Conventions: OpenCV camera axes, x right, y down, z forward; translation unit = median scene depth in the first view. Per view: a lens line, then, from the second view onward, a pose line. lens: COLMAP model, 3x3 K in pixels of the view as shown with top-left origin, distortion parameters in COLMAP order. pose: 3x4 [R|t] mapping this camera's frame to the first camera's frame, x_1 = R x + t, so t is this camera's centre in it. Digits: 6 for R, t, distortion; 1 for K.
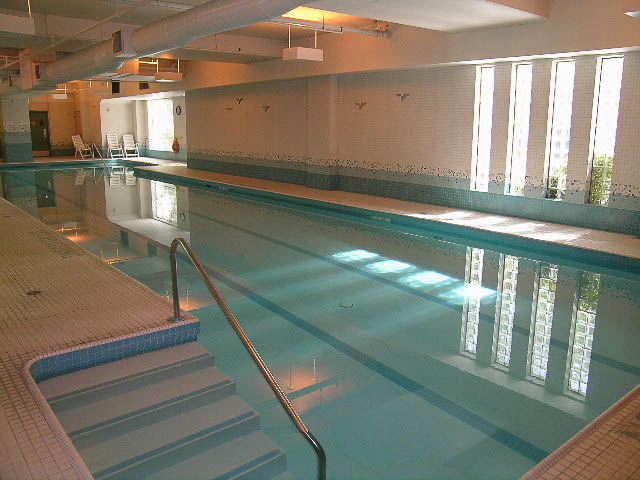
lens RADIAL K [[534.3, 0, 320.0], [0, 534.3, 240.0], [0, 0, 1]] dist [-0.002633, -0.001525]
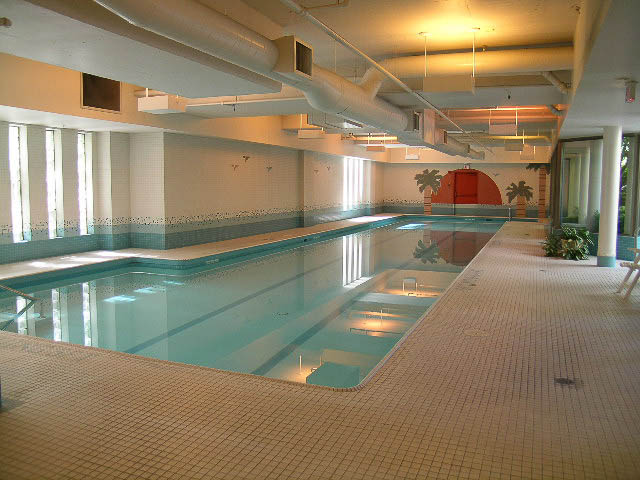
lens RADIAL K [[534.3, 0, 320.0], [0, 534.3, 240.0], [0, 0, 1]] dist [-0.002633, -0.001525]
pose [[-0.472313, -0.097275, 0.876047, -1.057587], [0.184006, 0.961112, 0.205926, -0.292059], [-0.862011, 0.258460, -0.436046, 1.336118]]
